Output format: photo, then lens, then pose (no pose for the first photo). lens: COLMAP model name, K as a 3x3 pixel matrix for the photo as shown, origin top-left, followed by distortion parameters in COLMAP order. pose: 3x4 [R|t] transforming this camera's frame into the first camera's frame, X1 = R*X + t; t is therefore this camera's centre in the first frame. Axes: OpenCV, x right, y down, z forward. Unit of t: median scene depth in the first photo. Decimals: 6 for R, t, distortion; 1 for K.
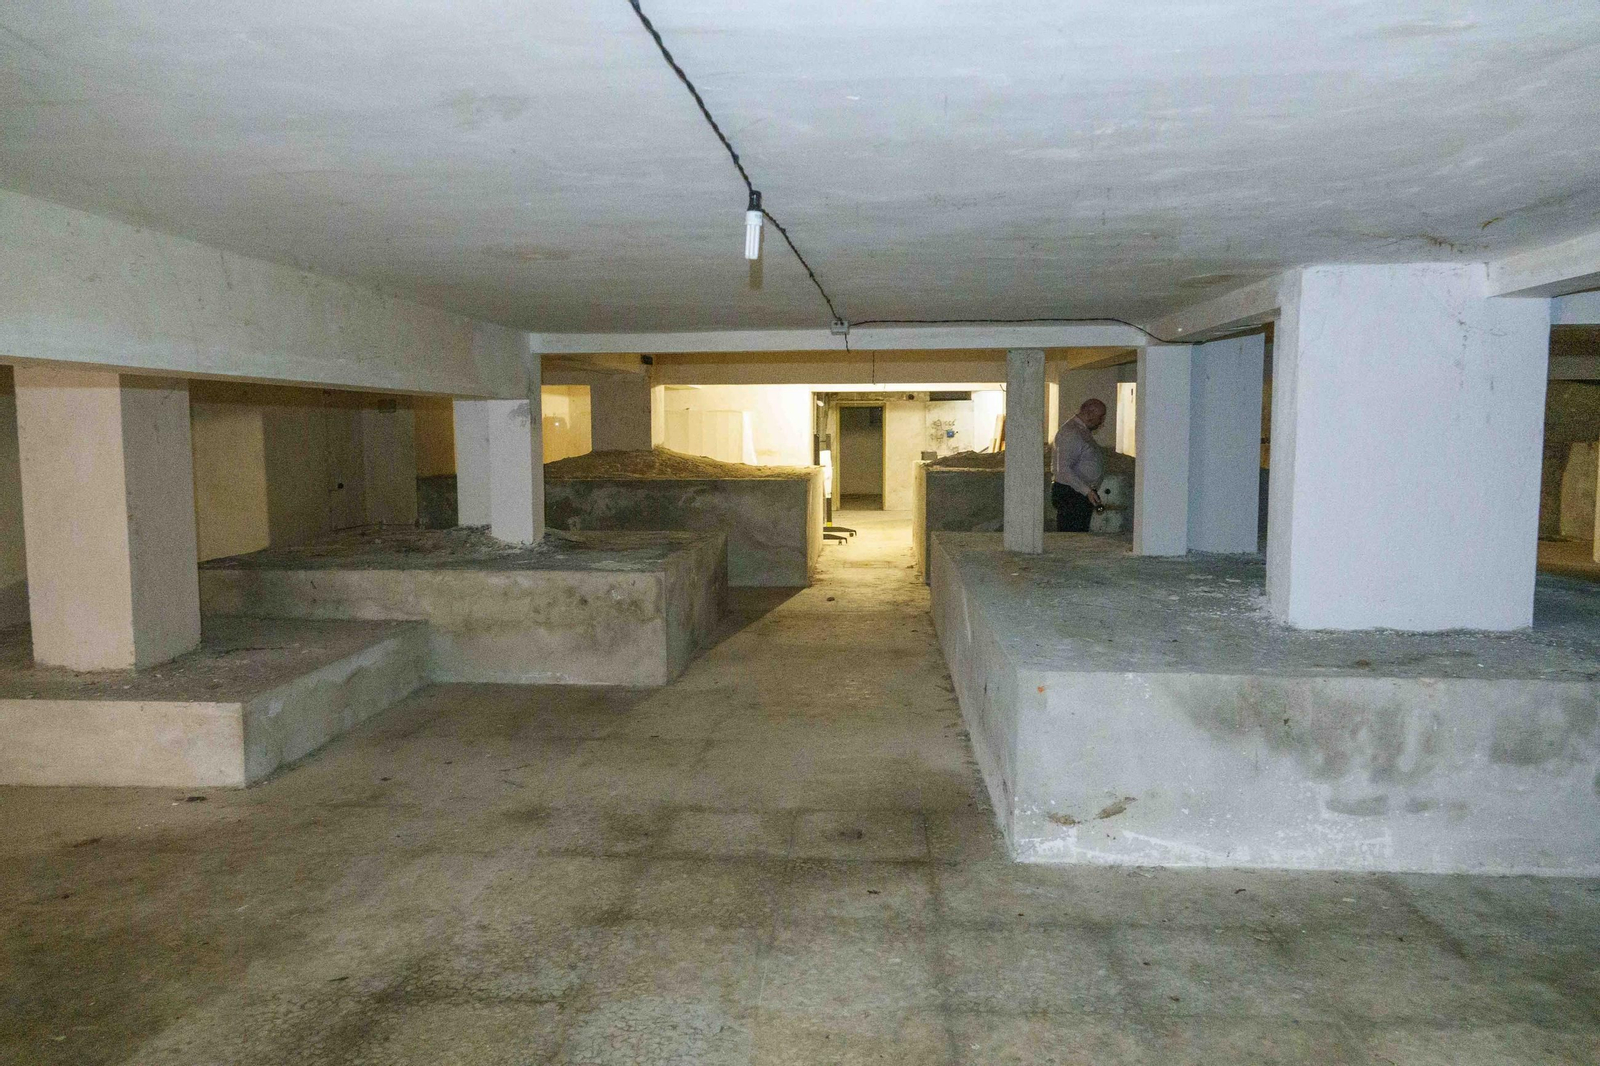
lens RADIAL K [[1112.7, 0, 805.3], [0, 1112.7, 528.3], [0, 0, 1]] dist [0.006119, -0.004970]
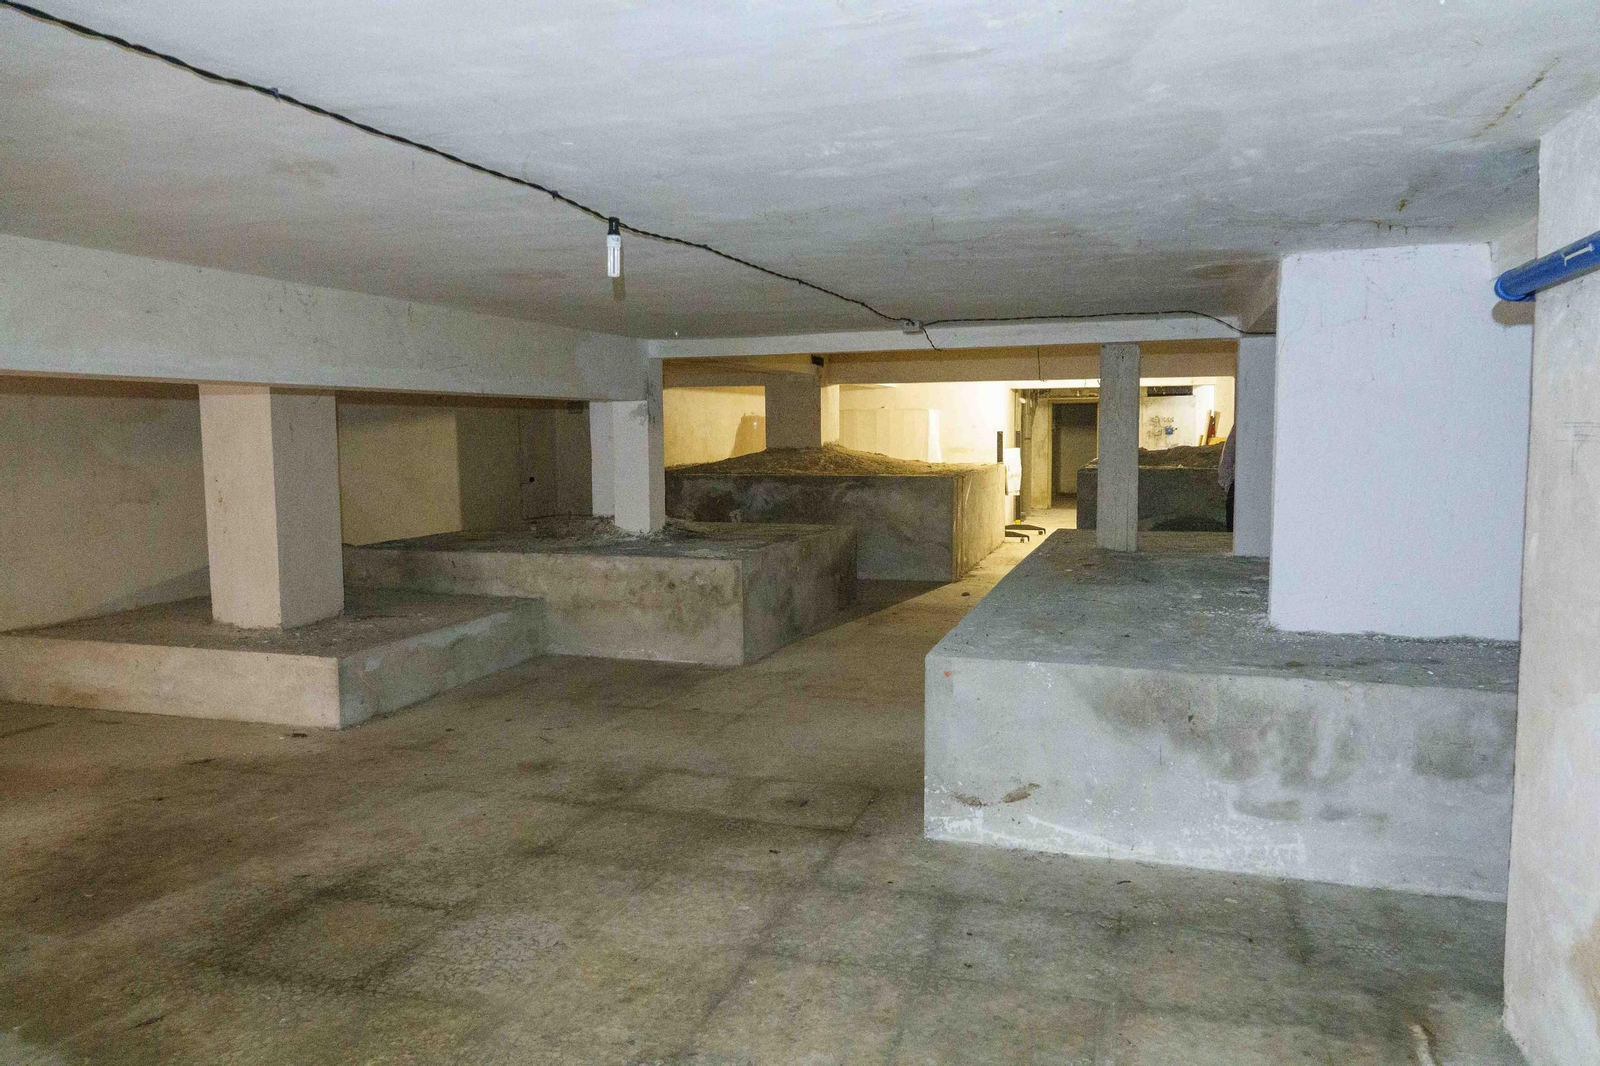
lens RADIAL K [[1112.7, 0, 803.1], [0, 1112.7, 529.7], [0, 0, 1]] dist [0.006119, -0.004970]
pose [[0.969417, 0.016997, -0.244829, 0.214314], [-0.016308, 0.999855, 0.004844, 0.004103], [0.244876, -0.000703, 0.969554, -0.028996]]
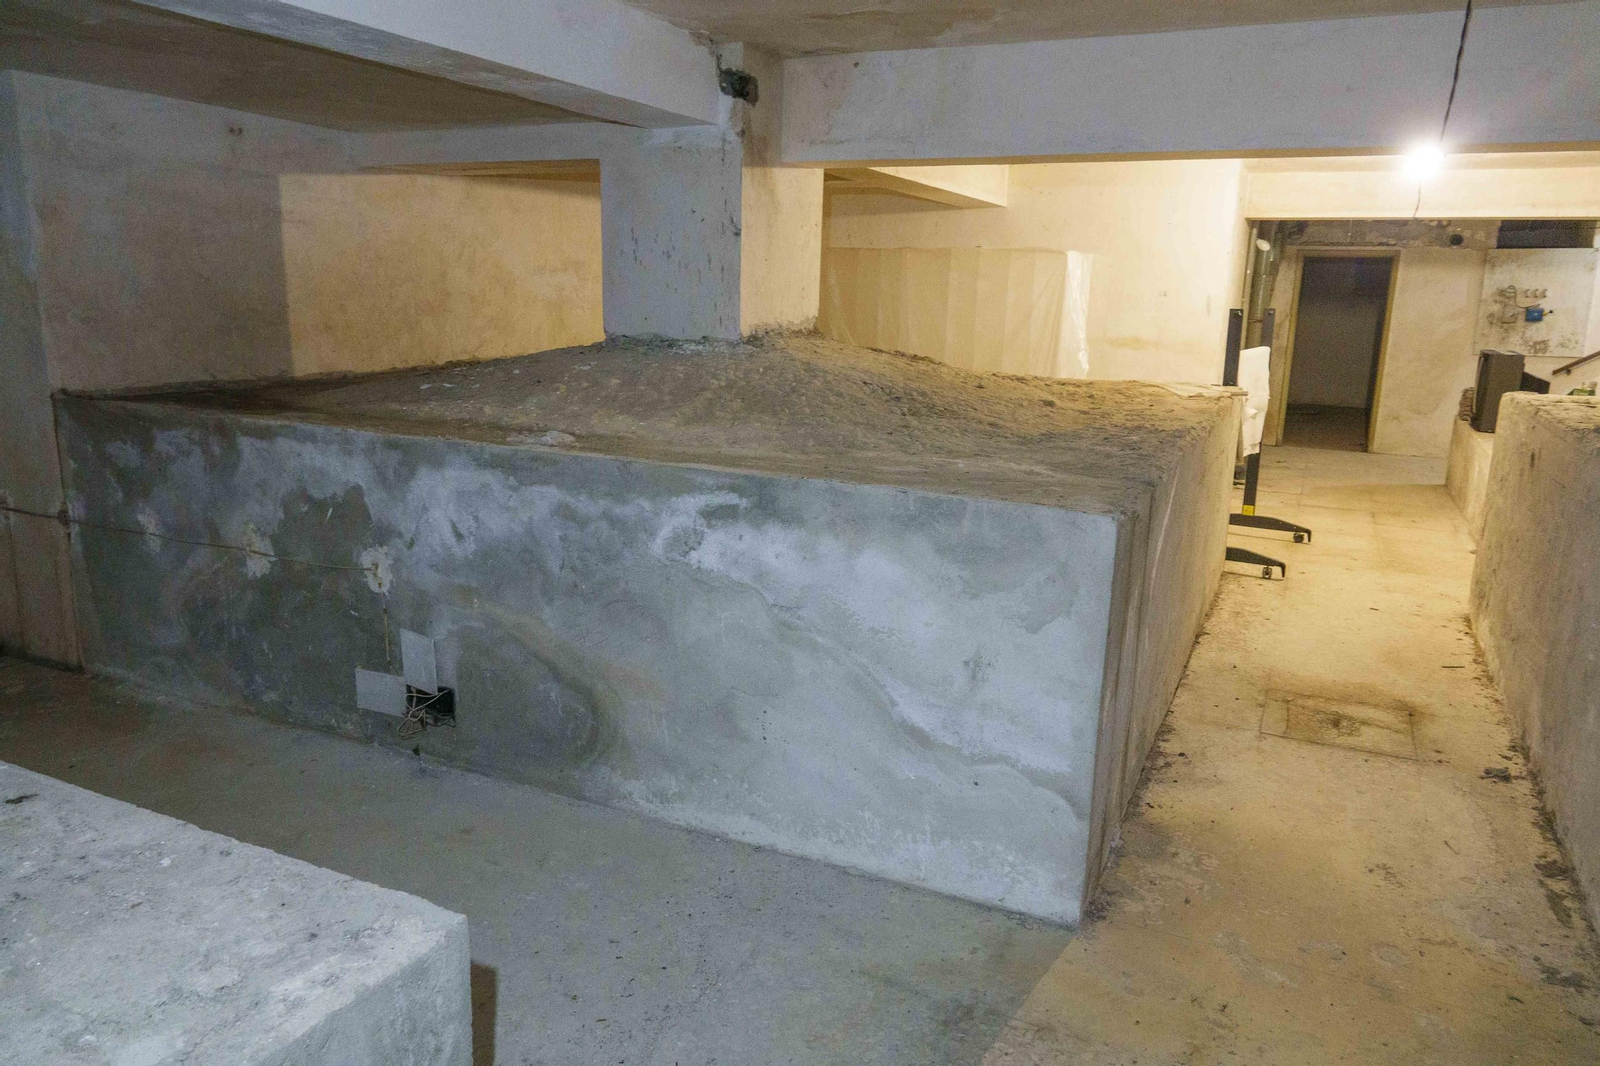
lens RADIAL K [[1112.7, 0, 796.9], [0, 1112.7, 530.3], [0, 0, 1]] dist [0.006119, -0.004970]
pose [[0.926182, 0.108225, -0.361211, 0.043393], [-0.062516, 0.988742, 0.135947, -0.124185], [0.371857, -0.103330, 0.922521, 1.378501]]
